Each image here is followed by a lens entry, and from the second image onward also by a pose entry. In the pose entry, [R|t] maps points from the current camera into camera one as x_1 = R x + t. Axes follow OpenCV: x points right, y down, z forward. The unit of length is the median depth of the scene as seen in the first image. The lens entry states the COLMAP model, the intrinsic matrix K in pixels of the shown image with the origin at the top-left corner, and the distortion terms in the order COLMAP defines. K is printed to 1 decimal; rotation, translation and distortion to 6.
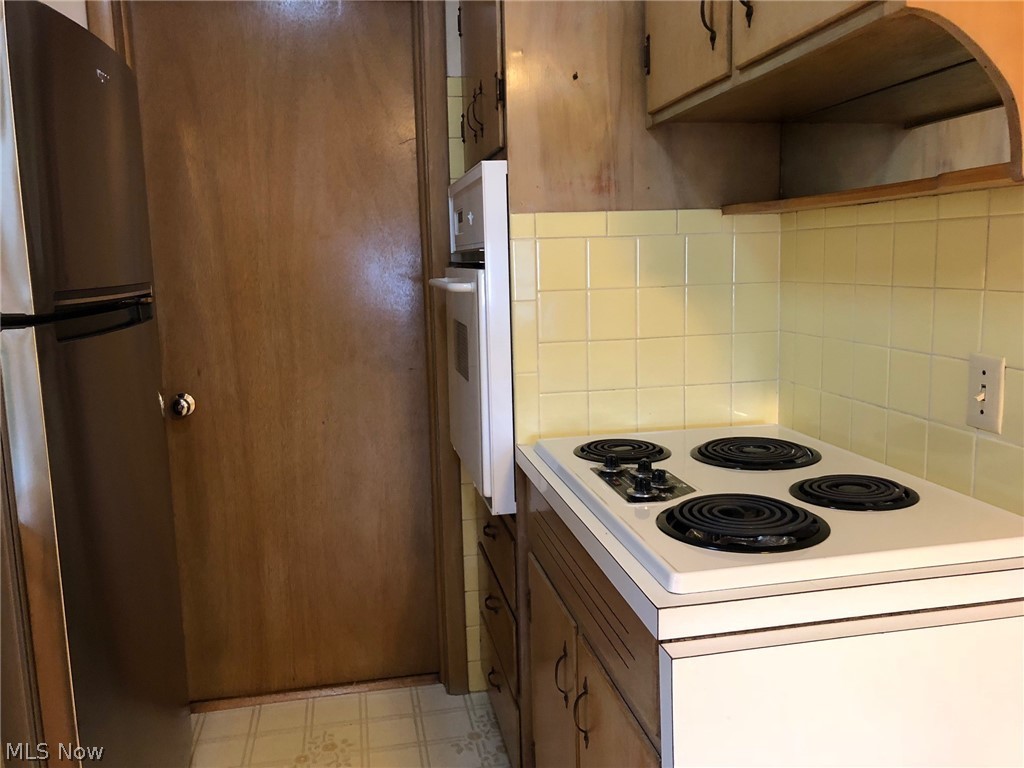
lens RADIAL K [[847.5, 0, 512.6], [0, 847.5, 384.1], [0, 0, 1]] dist [0.061985, -0.077237]
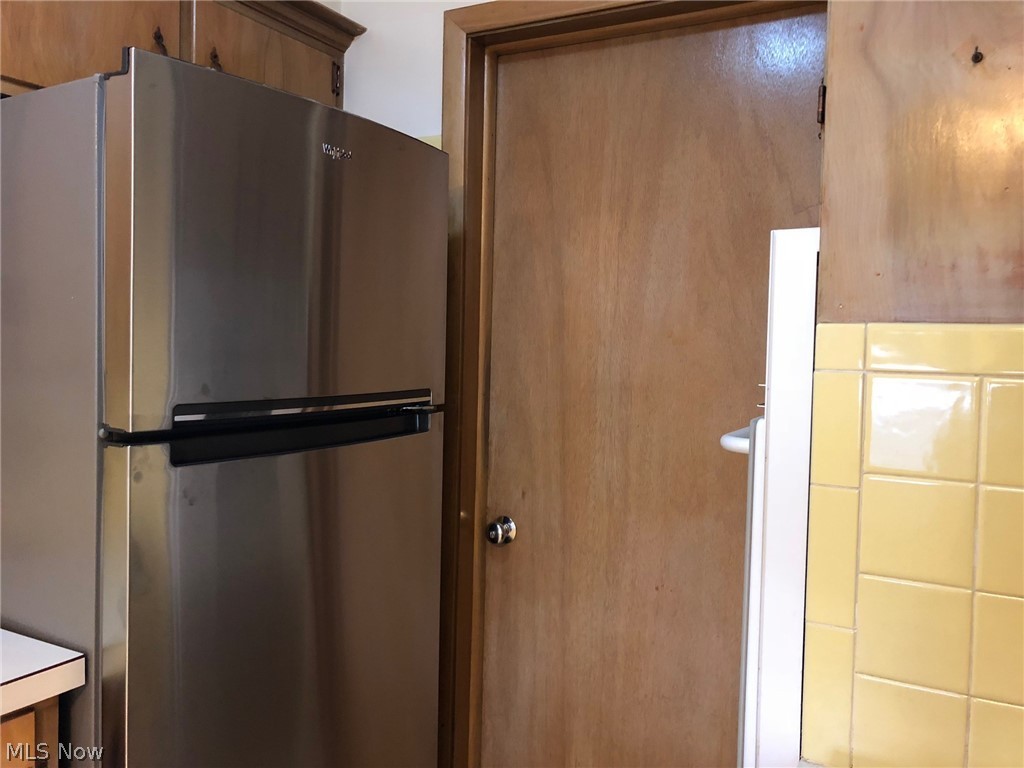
lens RADIAL K [[847.5, 0, 508.1], [0, 847.5, 377.7], [0, 0, 1]] dist [0.061985, -0.077237]
pose [[0.765117, 0.073301, -0.639706, 0.143641], [-0.140611, 0.988541, -0.054905, -0.079594], [0.628351, 0.131958, 0.766656, 0.339960]]
